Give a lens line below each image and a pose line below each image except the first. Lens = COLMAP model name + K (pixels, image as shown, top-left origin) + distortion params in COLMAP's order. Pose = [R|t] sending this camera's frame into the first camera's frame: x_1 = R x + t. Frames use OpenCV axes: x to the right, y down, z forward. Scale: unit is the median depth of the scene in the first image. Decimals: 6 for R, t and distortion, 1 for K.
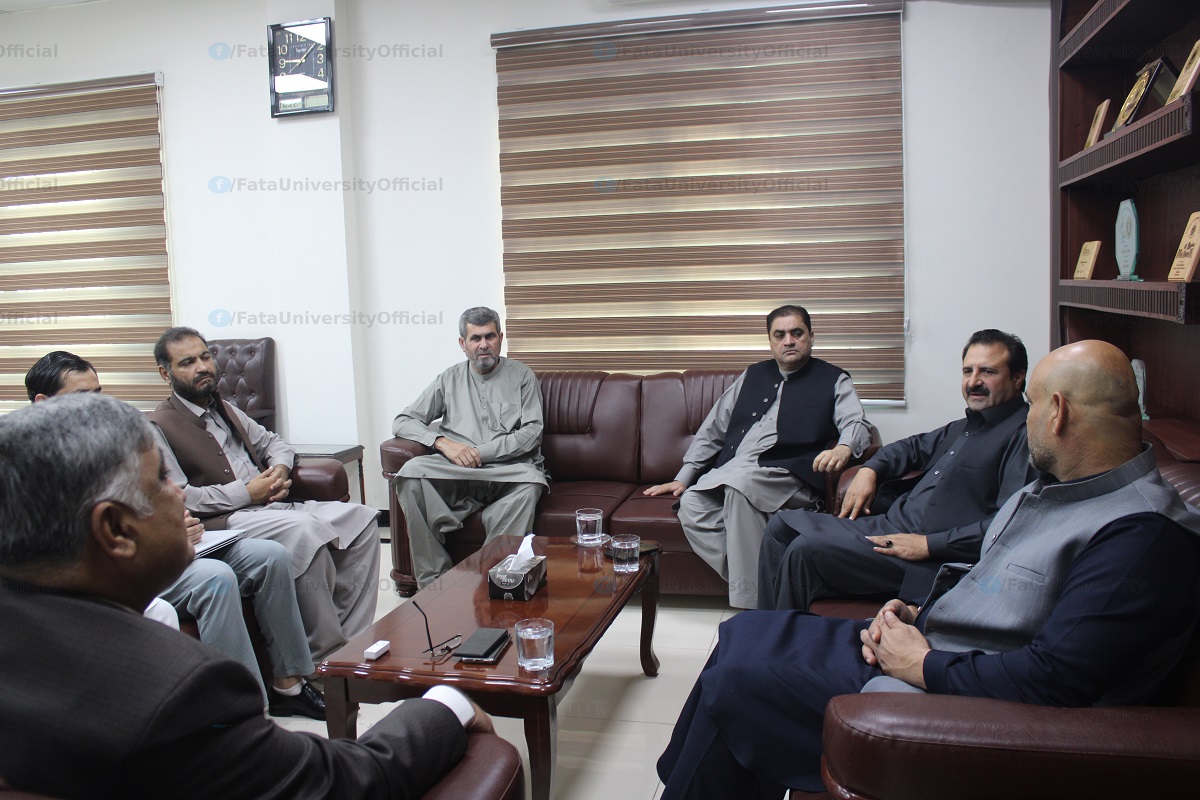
lens RADIAL K [[1018.0, 0, 599.5], [0, 1018.0, 384.8], [0, 0, 1]] dist [-0.166206, 0.160488]
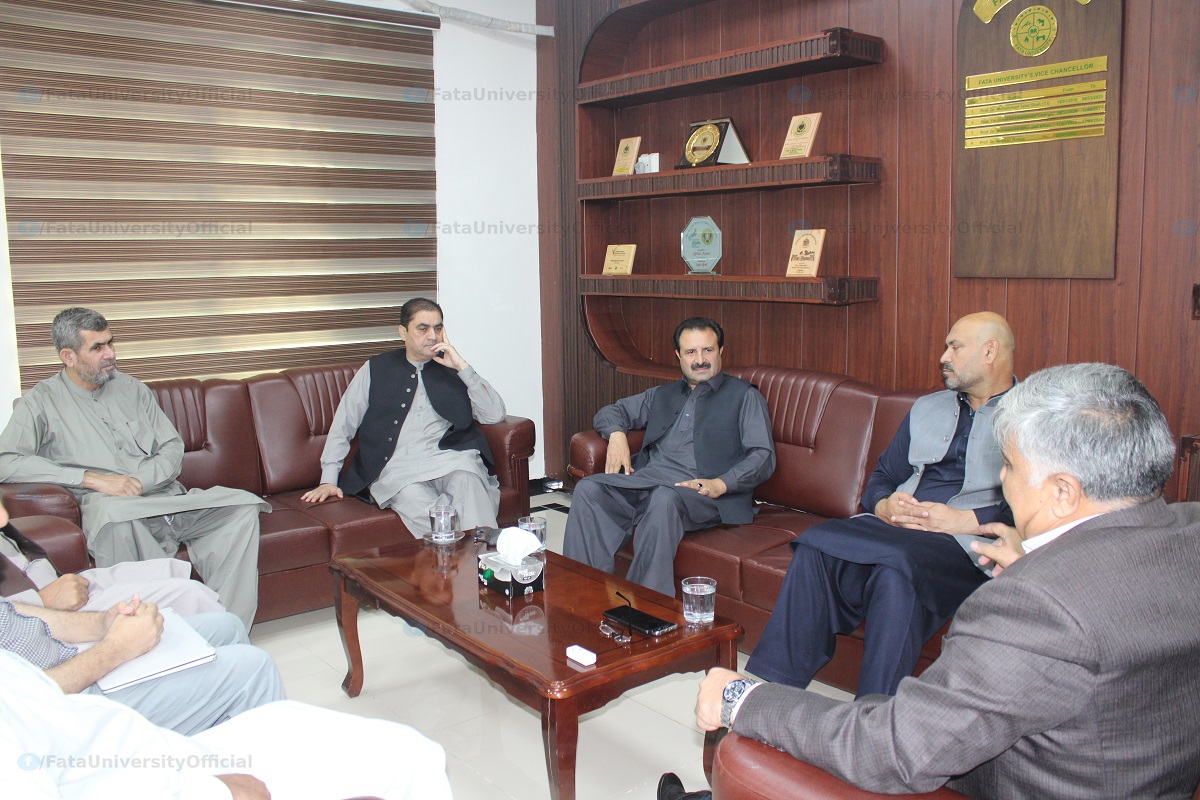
lens RADIAL K [[1018.0, 0, 599.5], [0, 1018.0, 384.8], [0, 0, 1]] dist [-0.166206, 0.160488]
pose [[0.606370, -0.079534, 0.791195, -0.538870], [0.073600, 0.996328, 0.043748, -0.022106], [-0.791769, 0.031705, 0.609997, 0.212740]]
